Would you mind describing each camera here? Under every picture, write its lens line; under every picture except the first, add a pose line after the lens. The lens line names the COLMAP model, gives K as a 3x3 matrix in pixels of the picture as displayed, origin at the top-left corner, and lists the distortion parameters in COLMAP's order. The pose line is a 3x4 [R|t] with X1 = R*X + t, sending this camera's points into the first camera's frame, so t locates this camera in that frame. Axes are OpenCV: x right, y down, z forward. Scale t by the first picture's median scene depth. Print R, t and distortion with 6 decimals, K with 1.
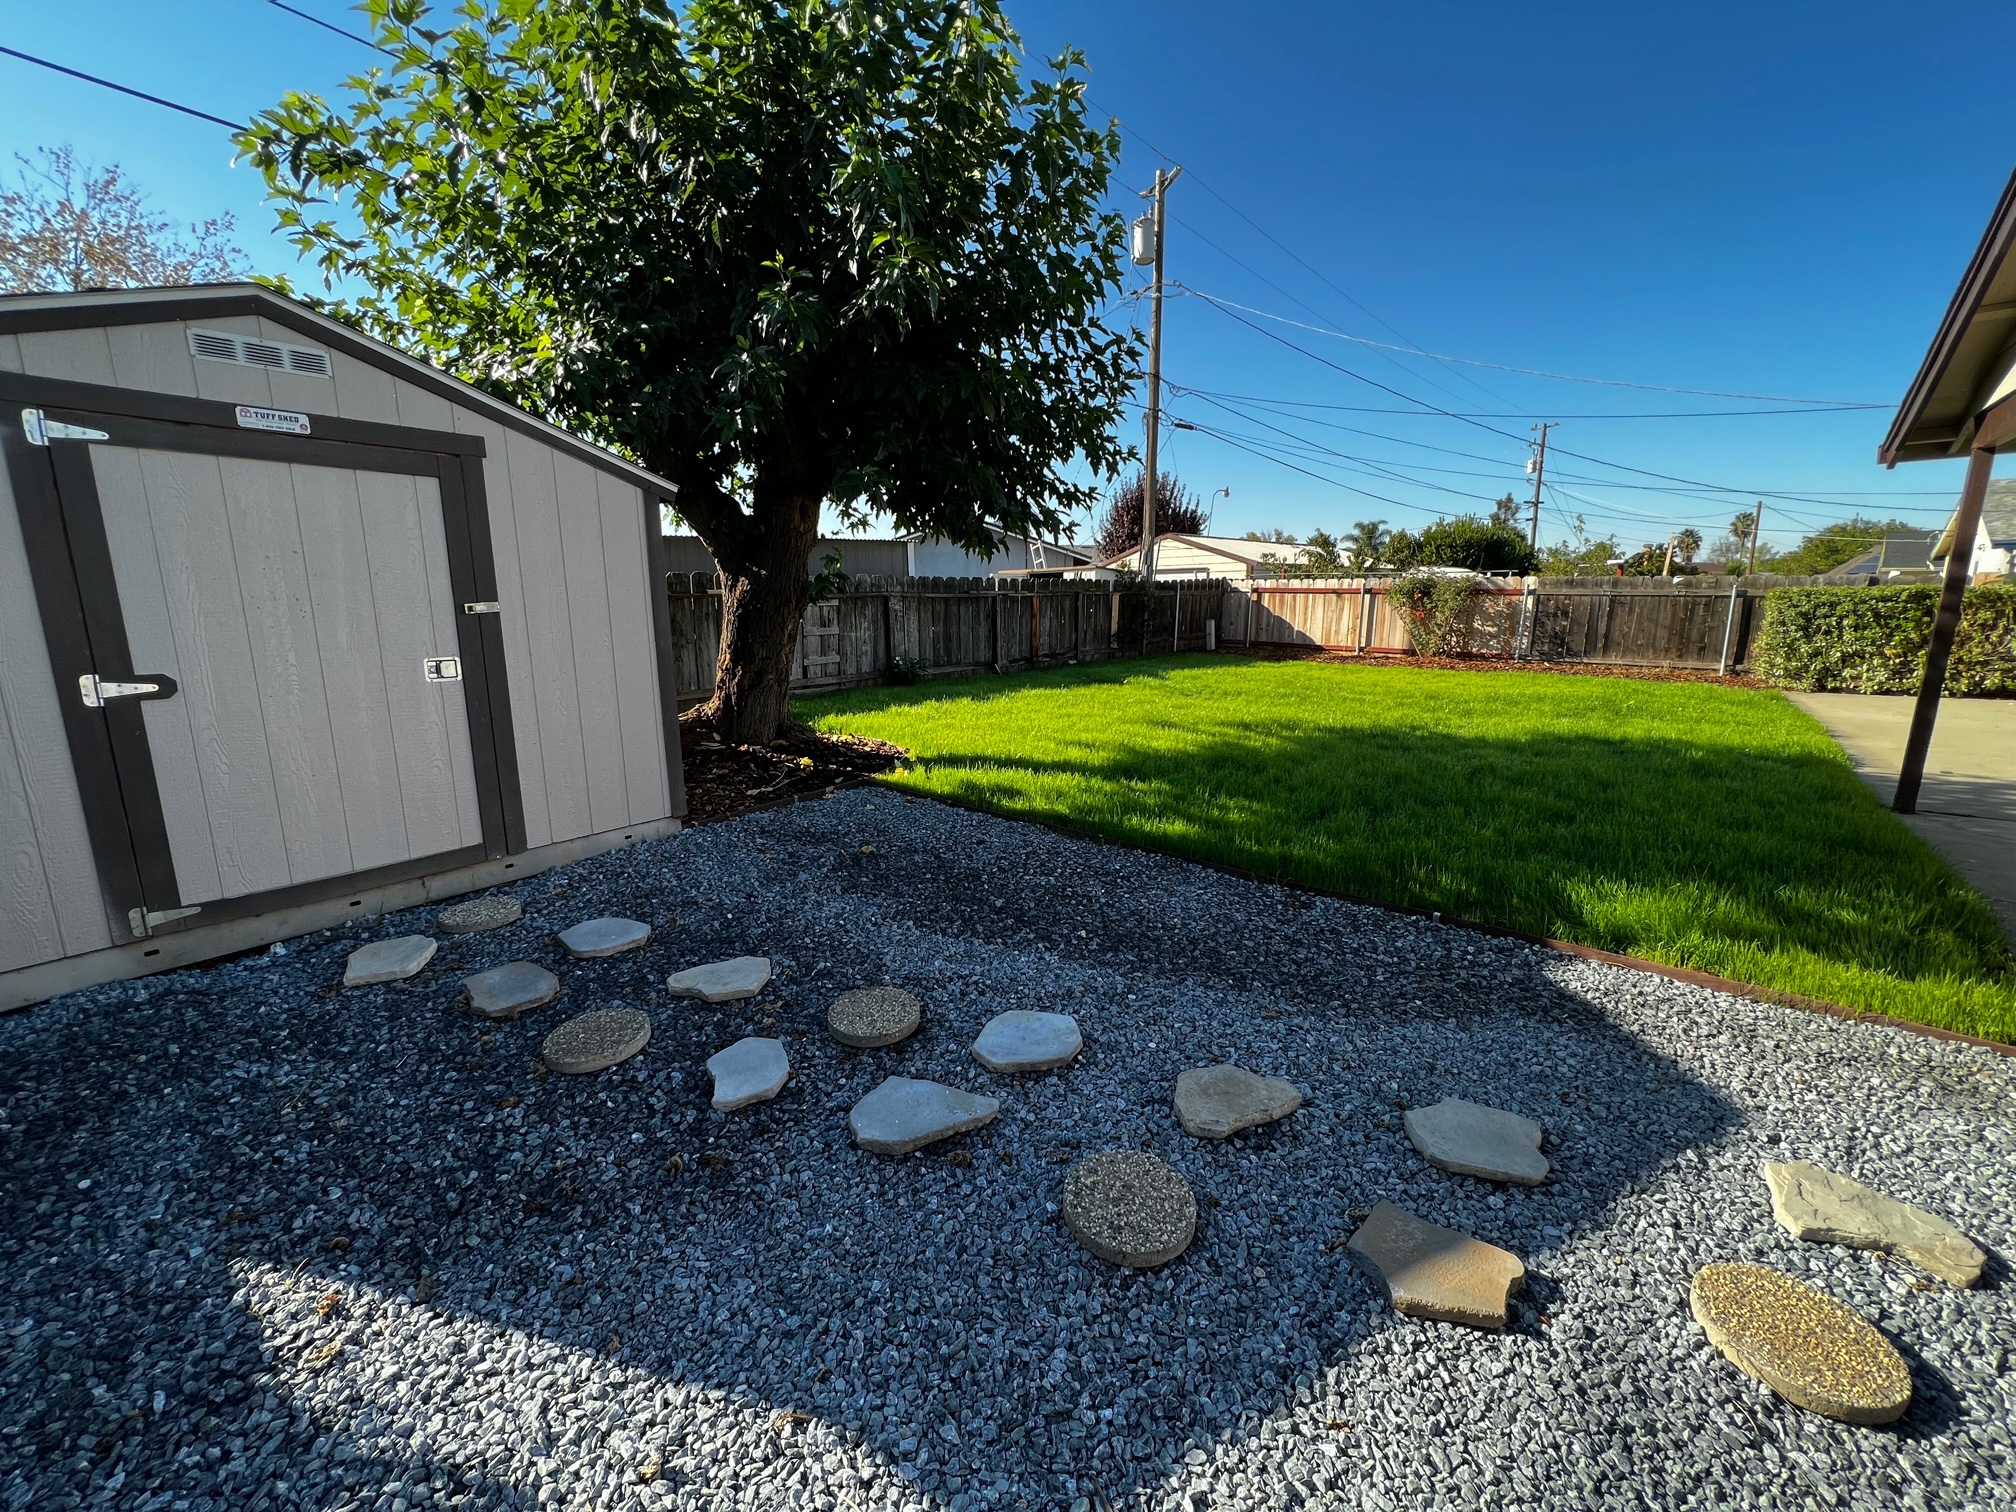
lens RADIAL K [[803.7, 0, 1007.6], [0, 803.7, 752.1], [0, 0, 1]] dist [-0.001609, 0.000007]
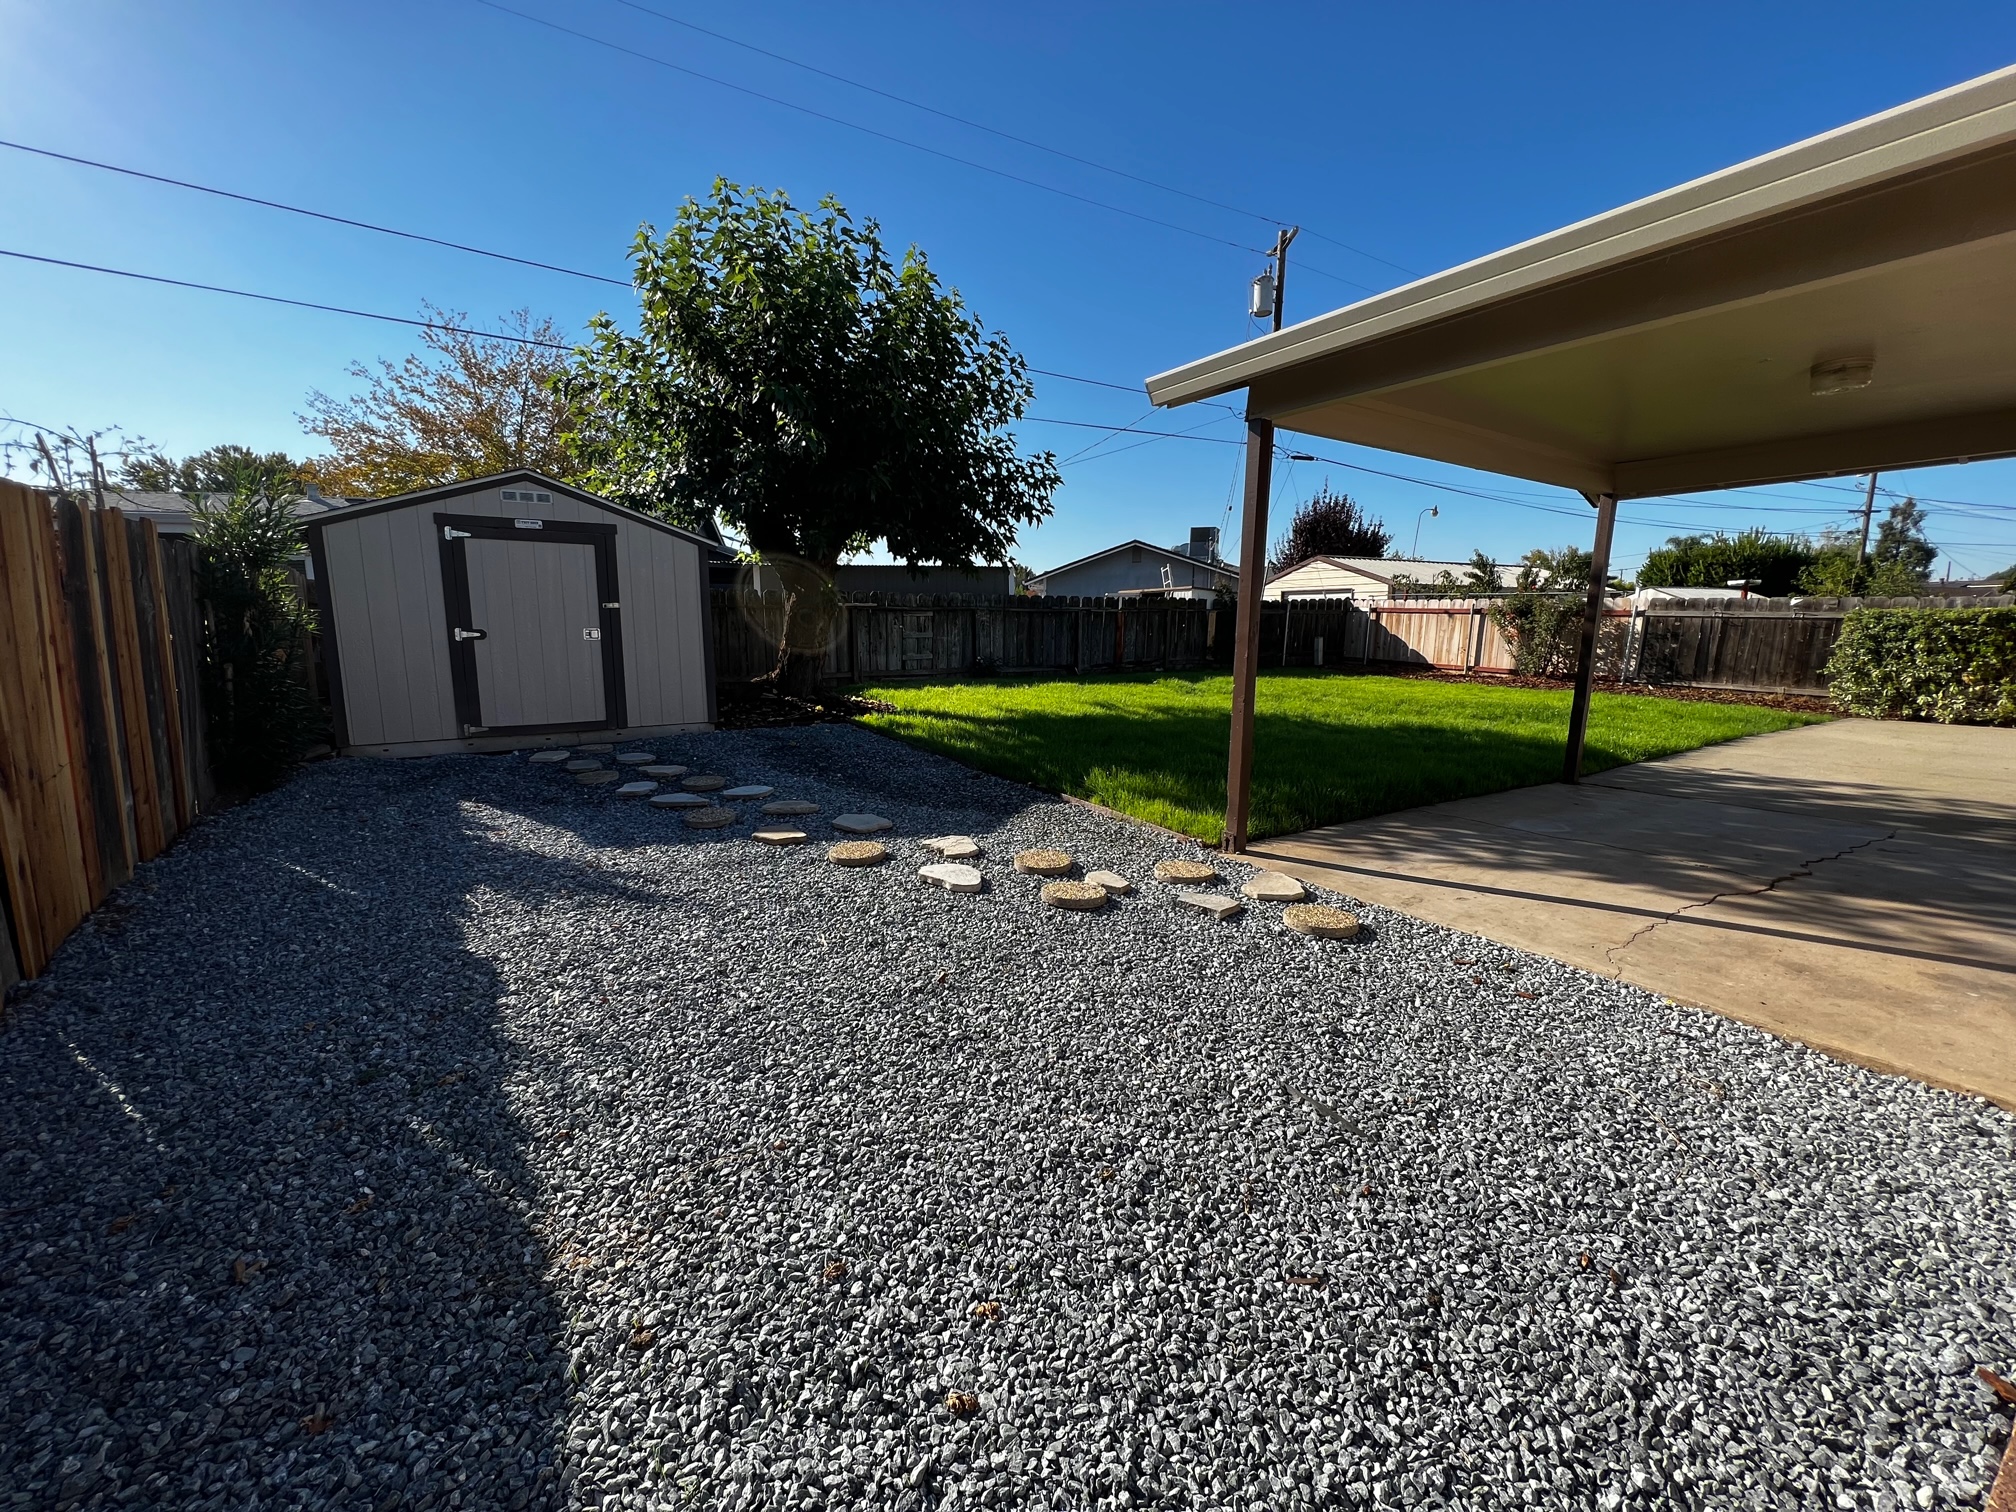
lens RADIAL K [[803.7, 0, 1007.3], [0, 803.7, 751.7], [0, 0, 1]] dist [-0.001609, 0.000007]
pose [[0.950442, 0.062872, -0.304480, 0.317408], [-0.070659, 0.997394, -0.014611, 0.050643], [0.302768, 0.035401, 0.952407, -0.214141]]
